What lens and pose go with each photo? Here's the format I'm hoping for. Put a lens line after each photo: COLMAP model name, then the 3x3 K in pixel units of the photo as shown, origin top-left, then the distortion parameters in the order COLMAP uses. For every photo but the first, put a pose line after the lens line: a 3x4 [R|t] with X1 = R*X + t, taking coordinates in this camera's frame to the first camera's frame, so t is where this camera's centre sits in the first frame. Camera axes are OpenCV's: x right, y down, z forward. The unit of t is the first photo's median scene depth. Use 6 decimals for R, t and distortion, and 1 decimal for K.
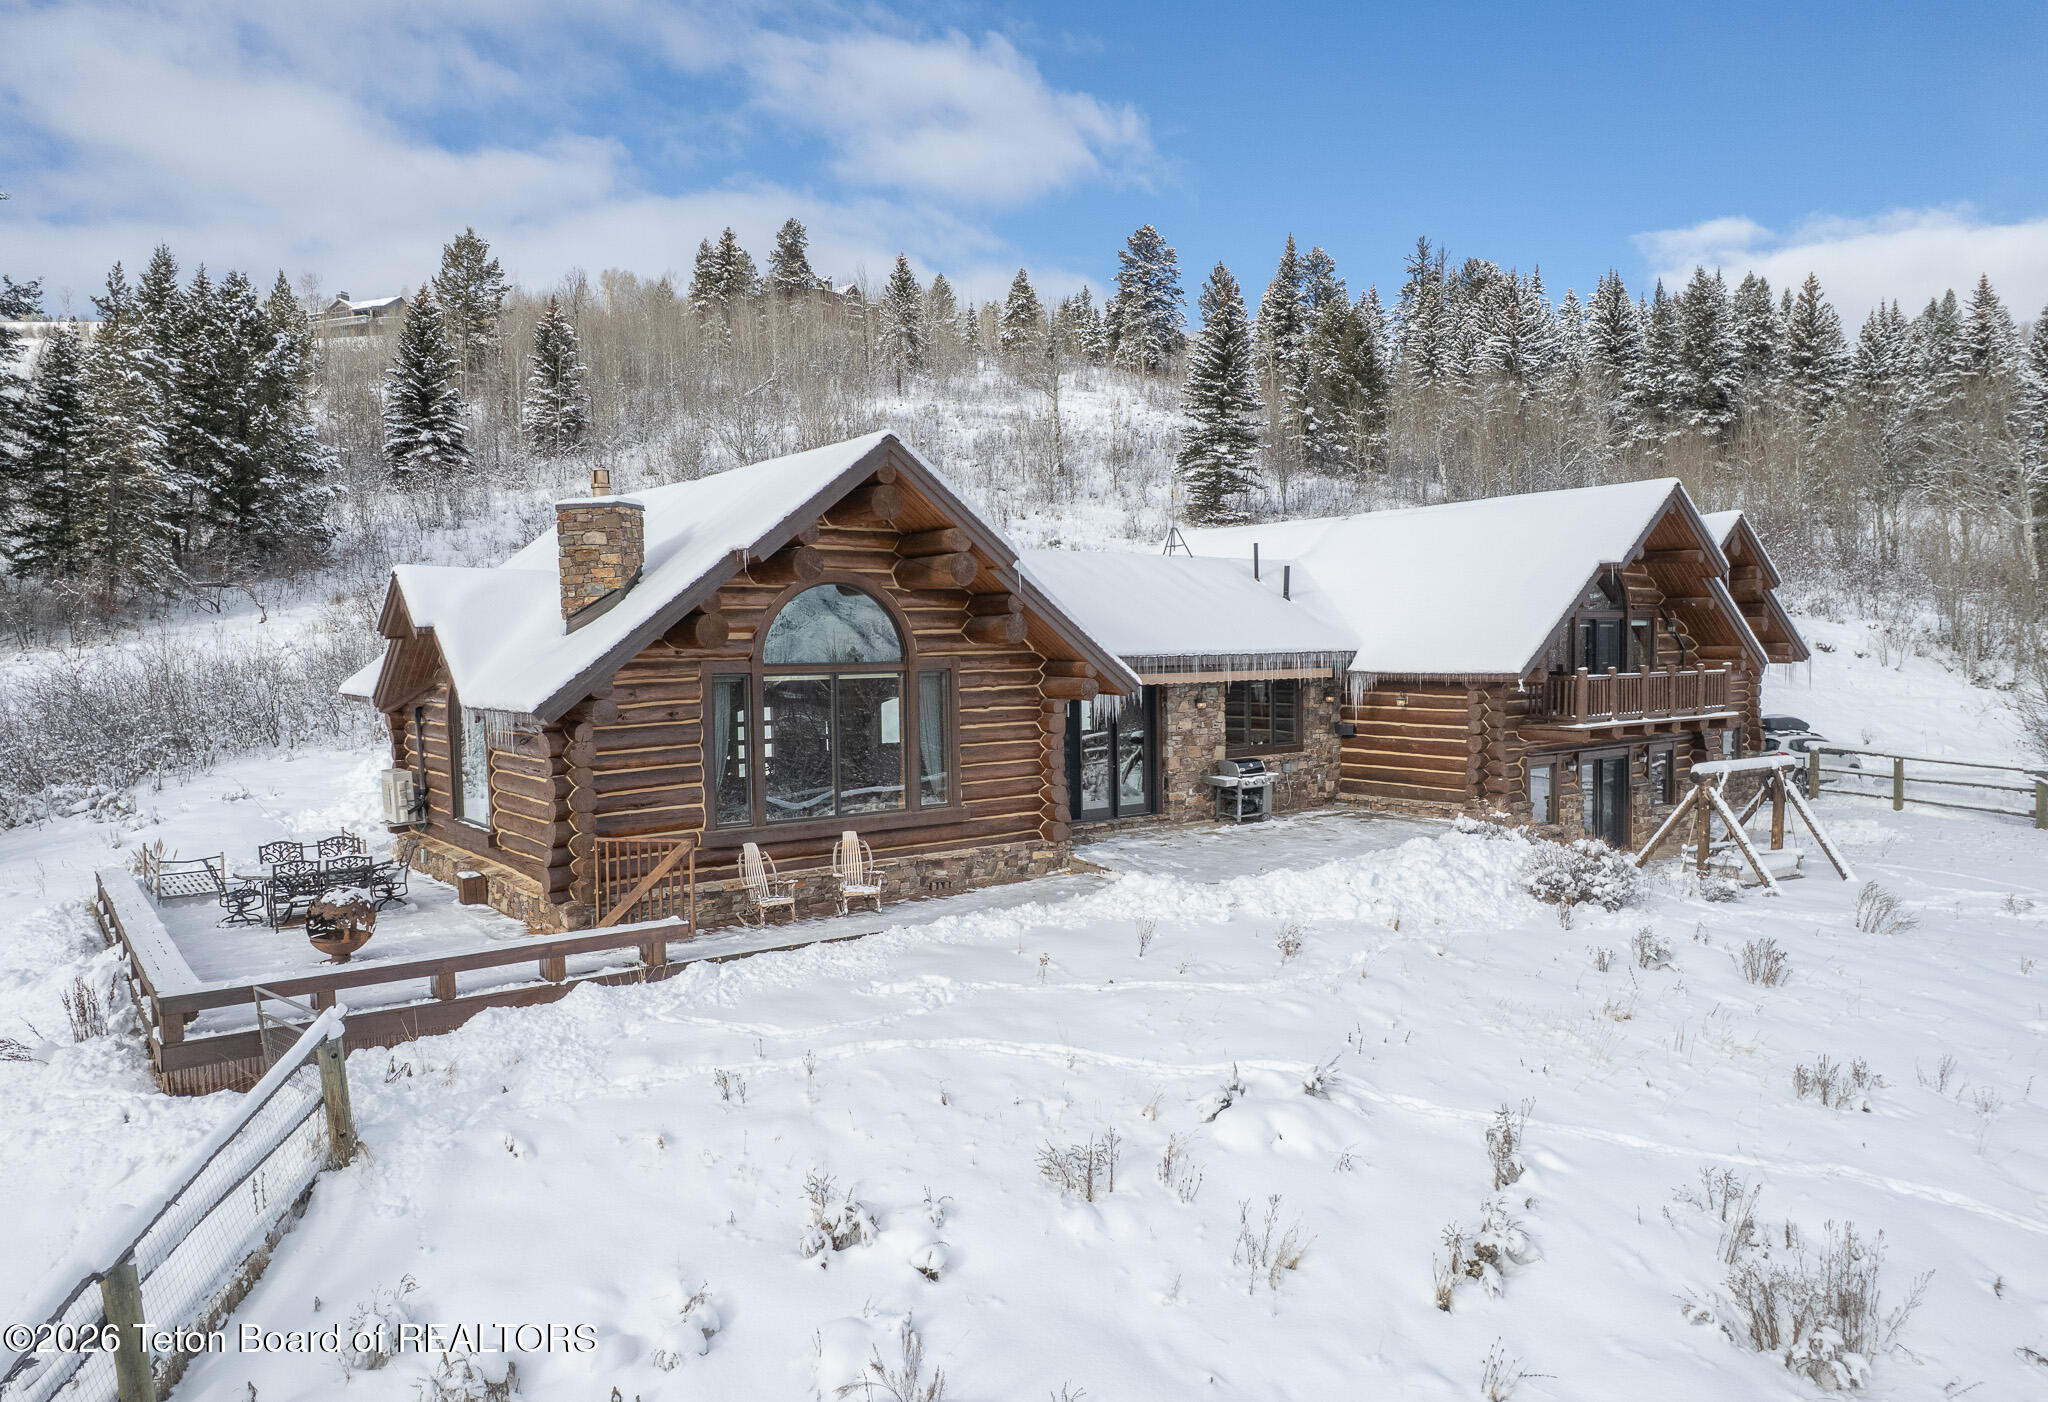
lens RADIAL K [[1389.0, 0, 975.2], [0, 1389.0, 708.7], [0, 0, 1]] dist [-0.083940, 0.058929]
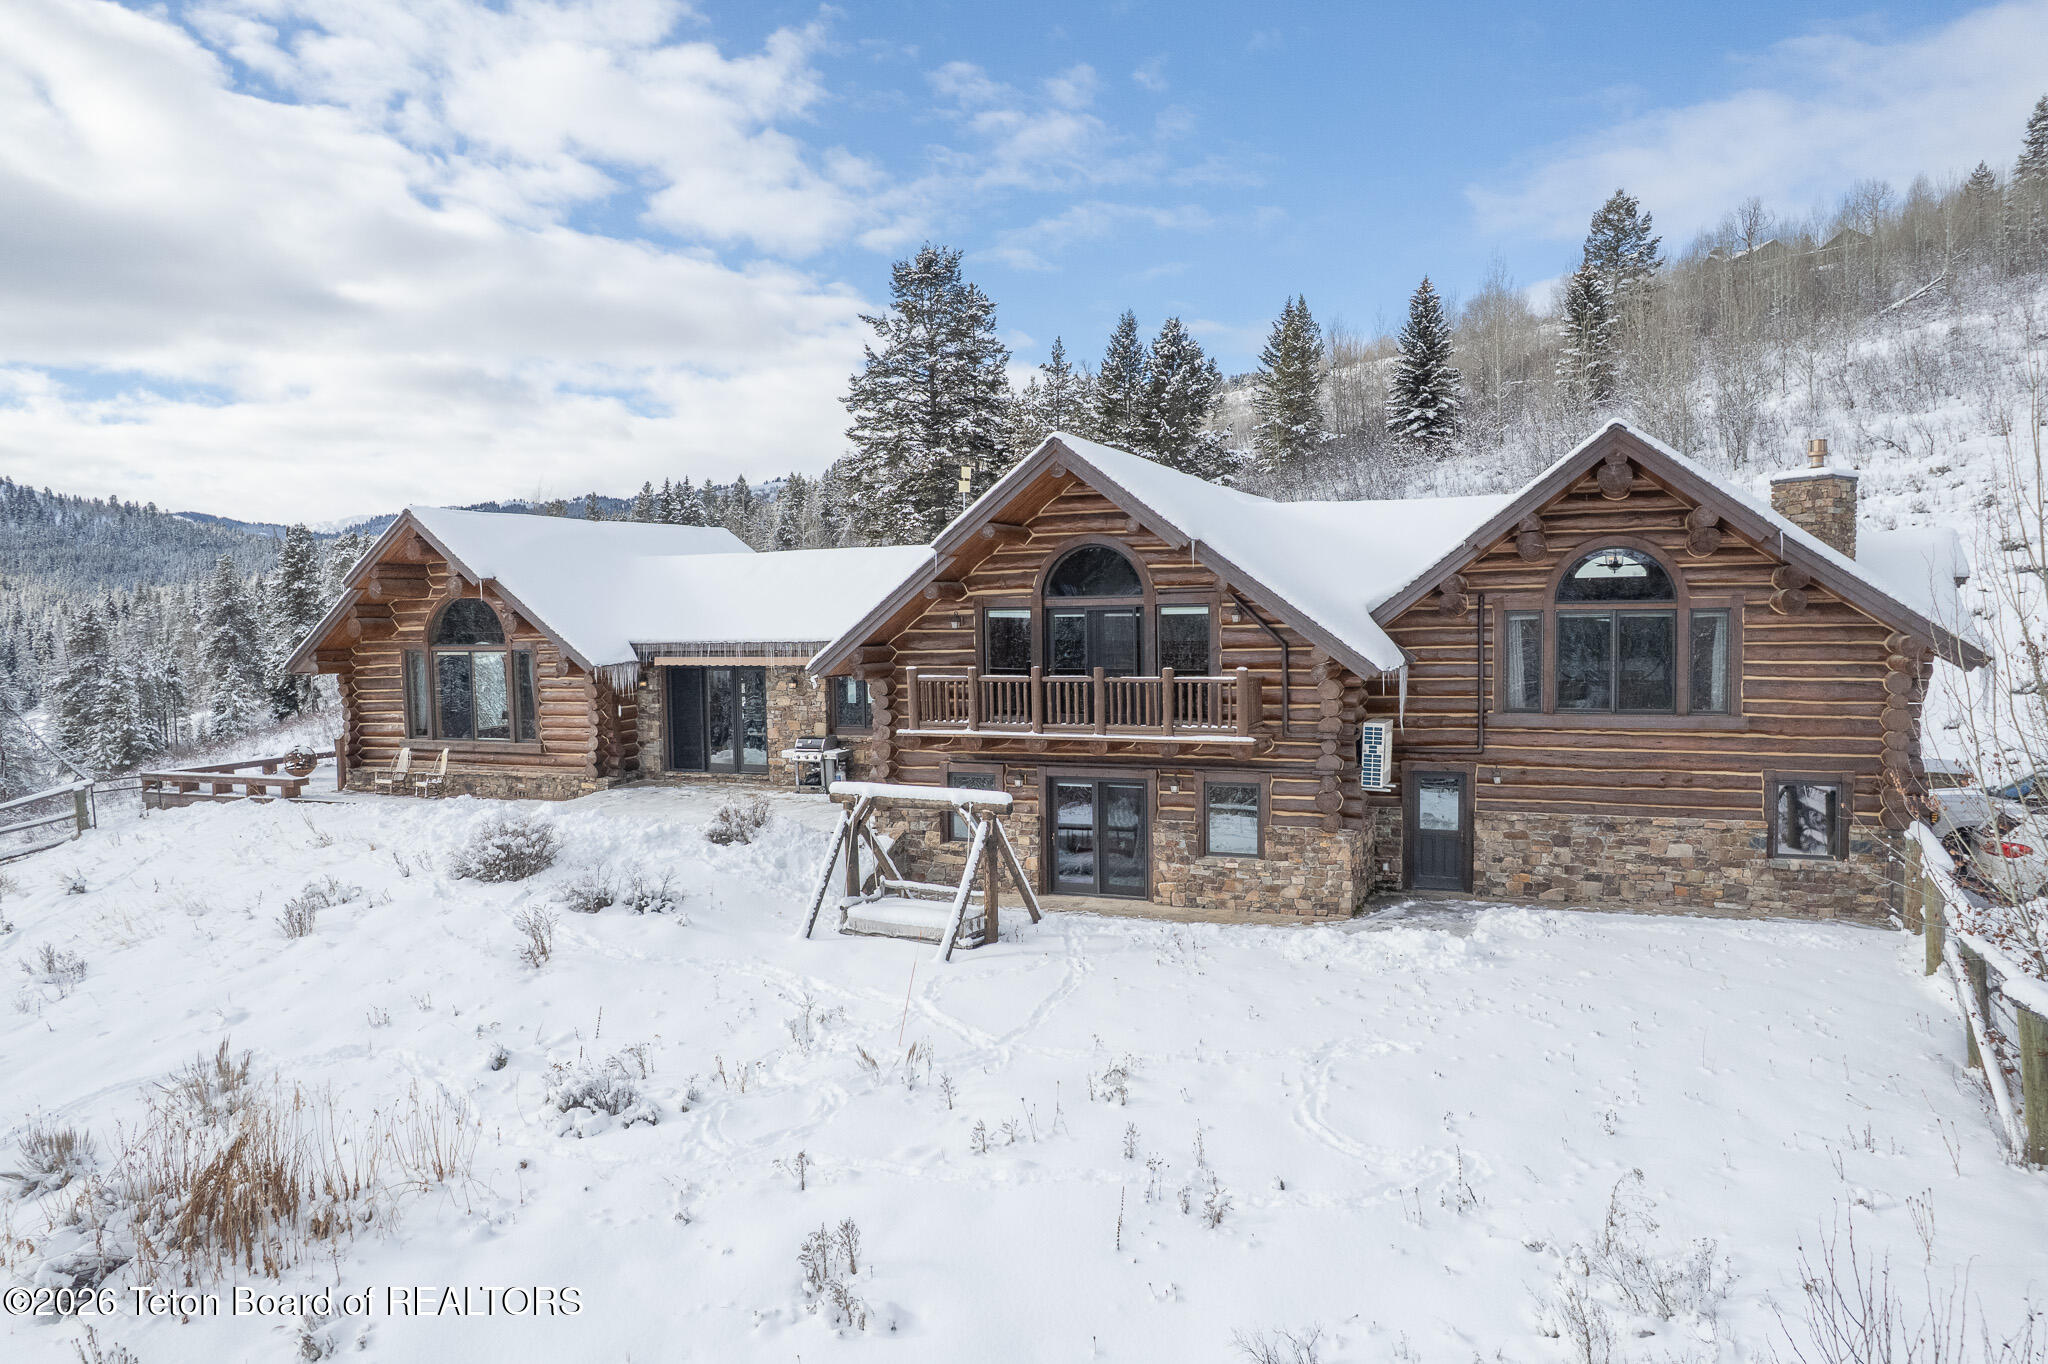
lens RADIAL K [[1319.6, 0, 1035.4], [0, 1319.6, 658.8], [0, 0, 1]] dist [-0.074974, 0.071117]
pose [[0.510208, 0.036472, -0.859277, 0.966091], [-0.028985, 0.999262, 0.025203, -0.046322], [0.859562, 0.012047, 0.510889, 0.497895]]
